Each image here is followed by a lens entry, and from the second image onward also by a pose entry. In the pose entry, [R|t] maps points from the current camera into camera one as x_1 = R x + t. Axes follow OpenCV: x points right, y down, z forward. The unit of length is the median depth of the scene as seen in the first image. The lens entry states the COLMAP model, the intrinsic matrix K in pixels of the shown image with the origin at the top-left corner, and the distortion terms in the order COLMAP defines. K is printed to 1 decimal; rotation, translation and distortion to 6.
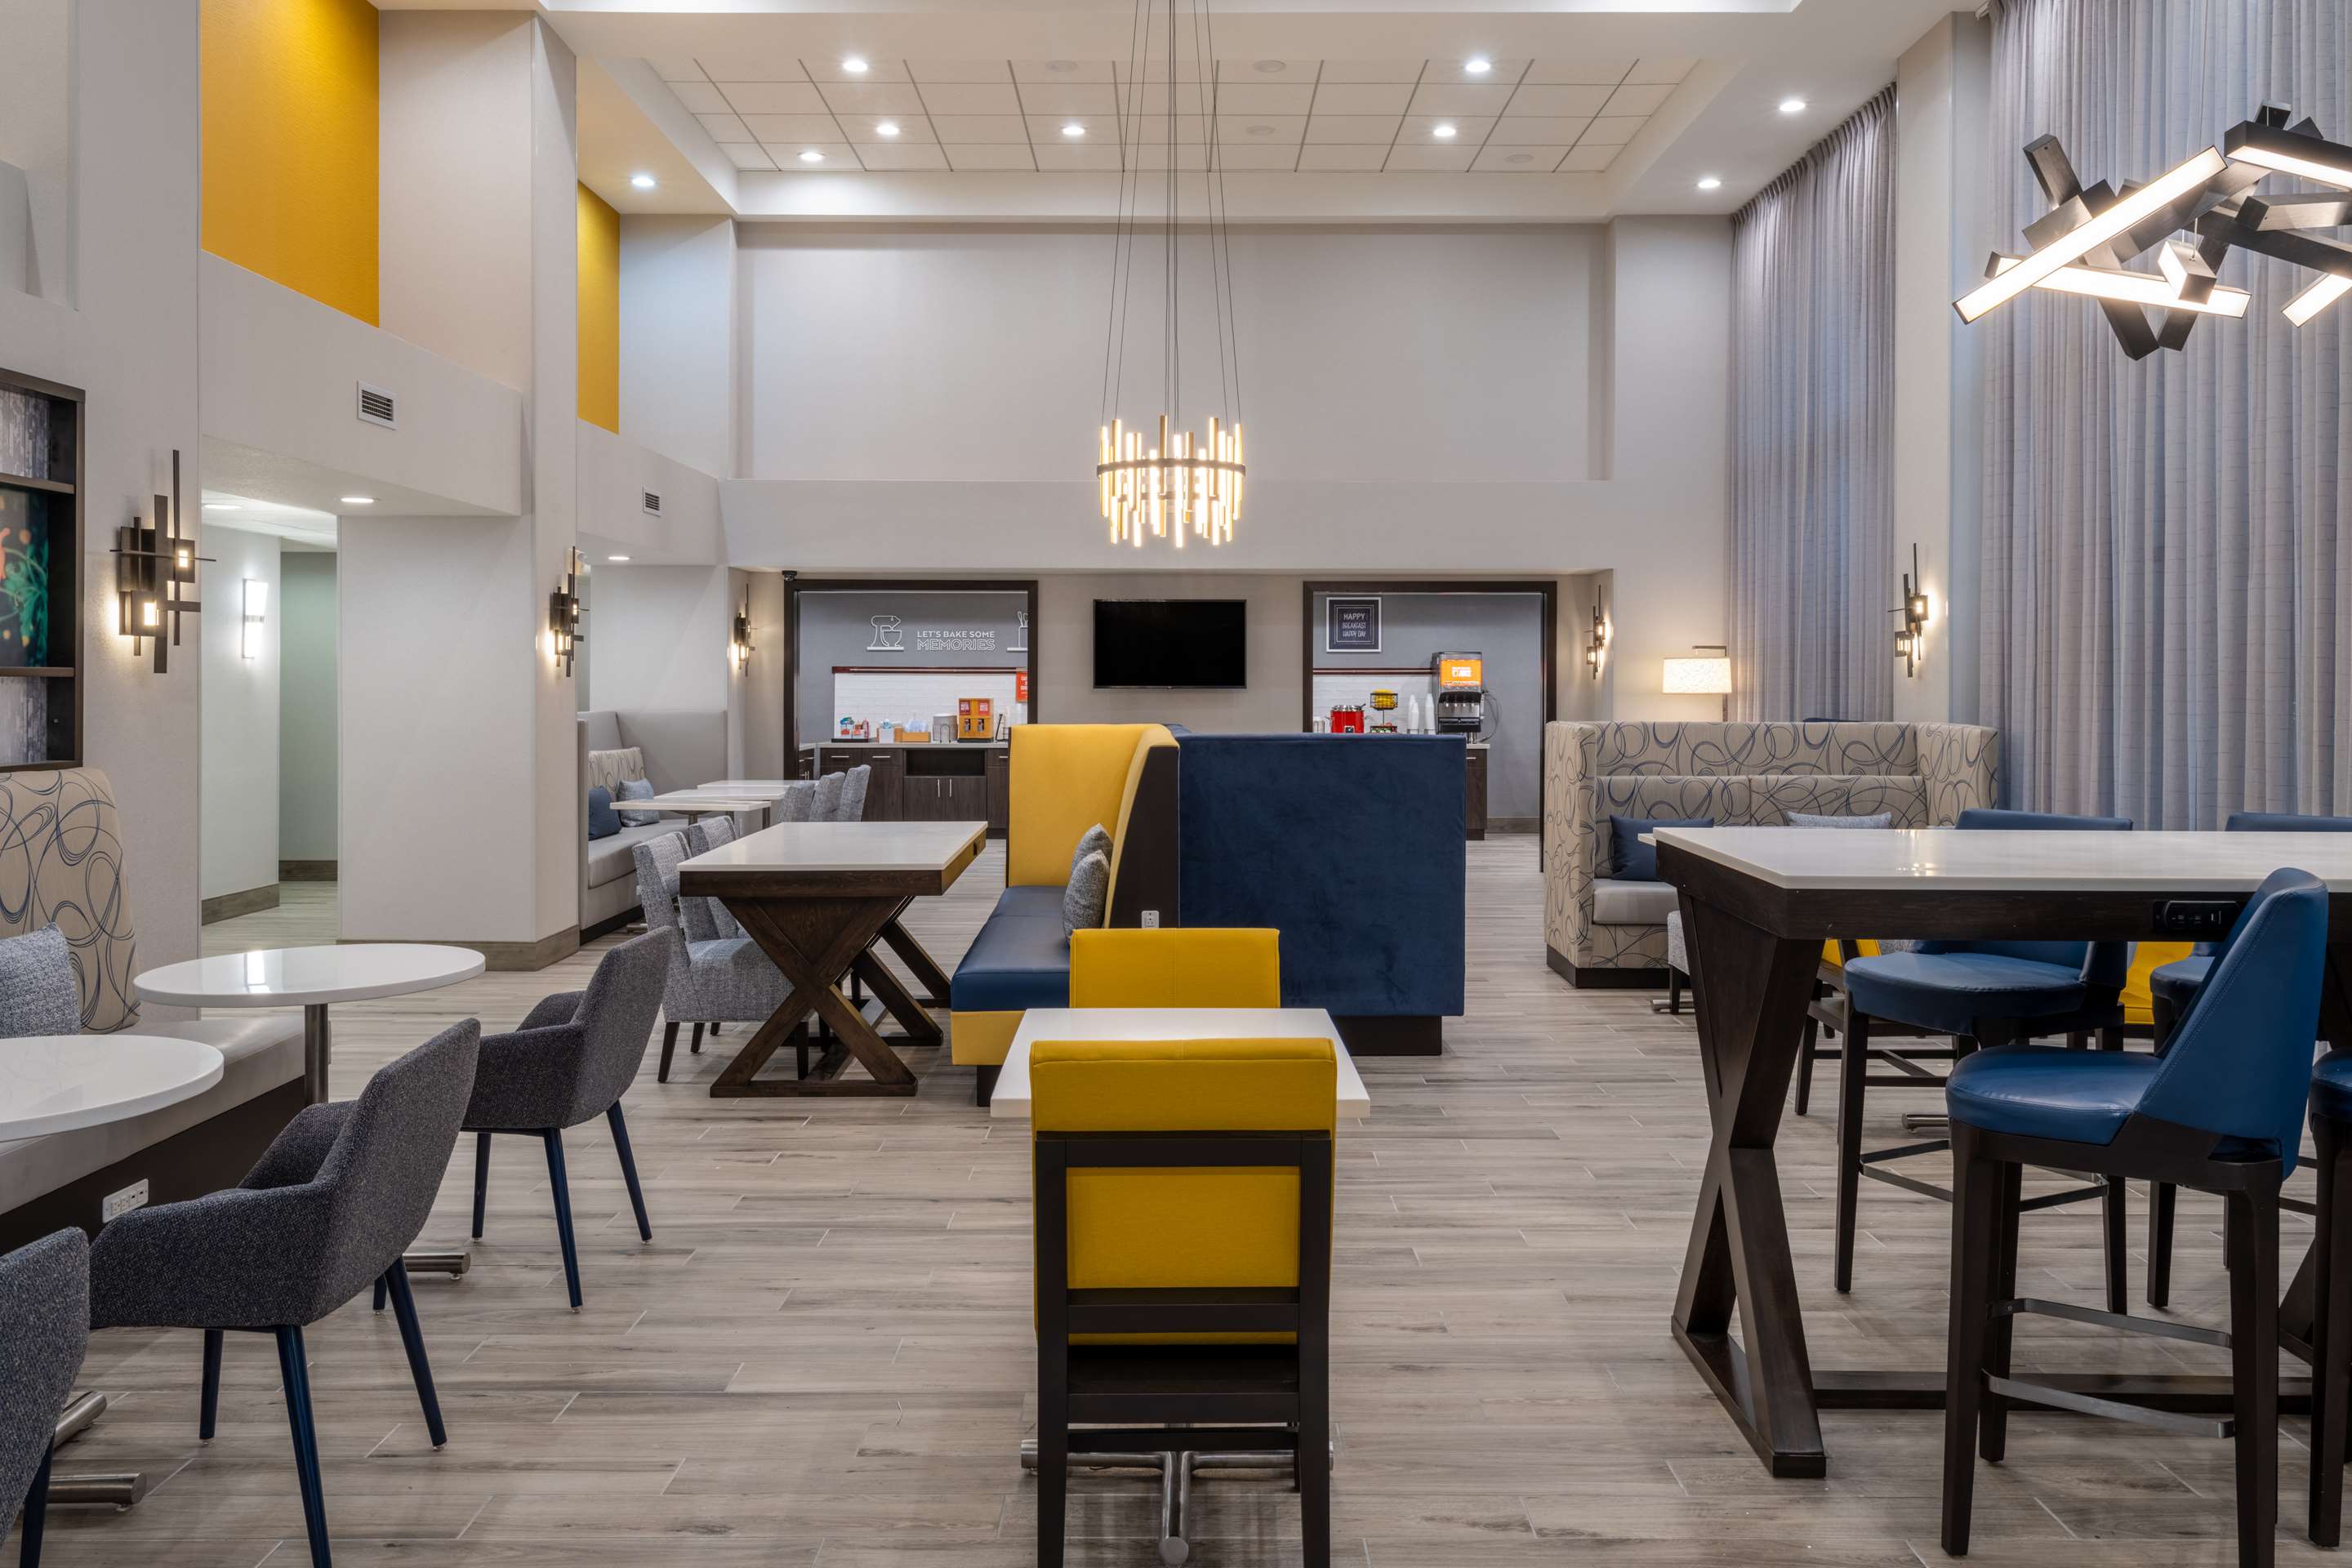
lens RADIAL K [[1774.9, 0, 1176.0], [0, 1774.9, 686.9], [0, 0, 1]] dist [-0.001516, 0.004400]
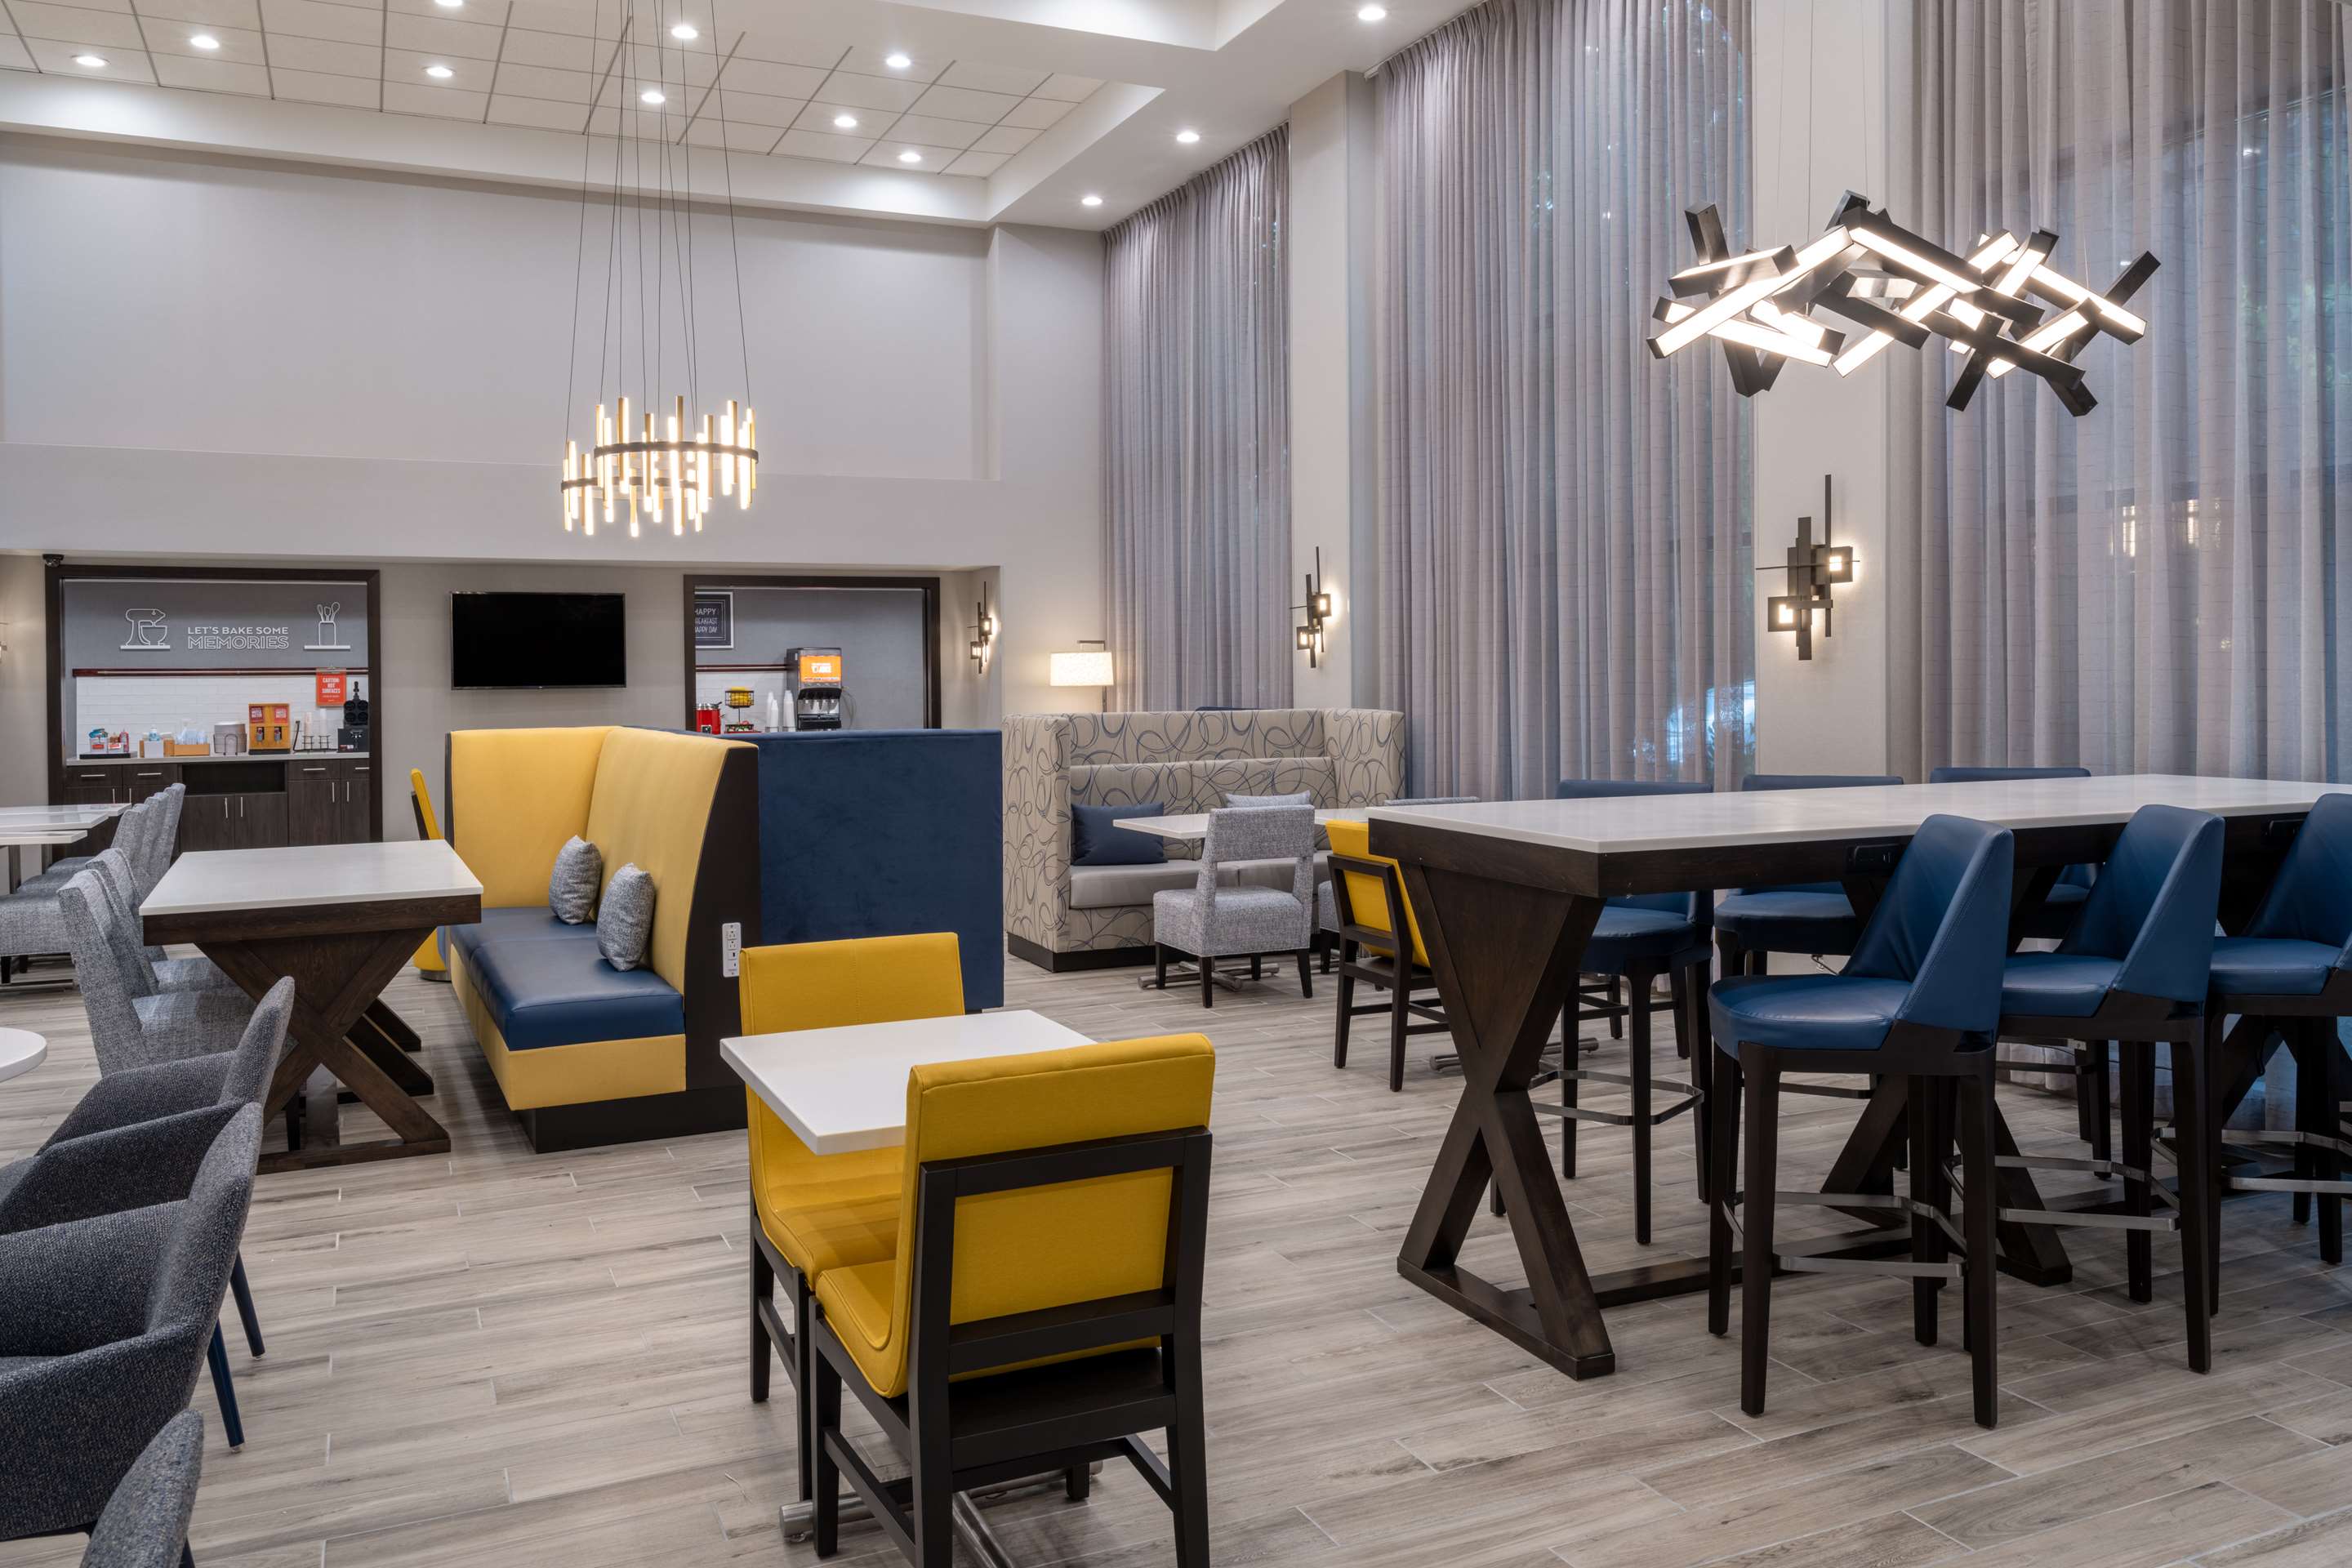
lens RADIAL K [[1771.0, 0, 1176.0], [0, 1771.0, 693.9], [0, 0, 1]] dist [-0.000645, 0.005992]
pose [[0.909219, -0.016068, 0.416009, -0.137013], [0.013510, 0.999867, 0.009091, -0.000502], [-0.416100, -0.002646, 0.909315, 0.035154]]
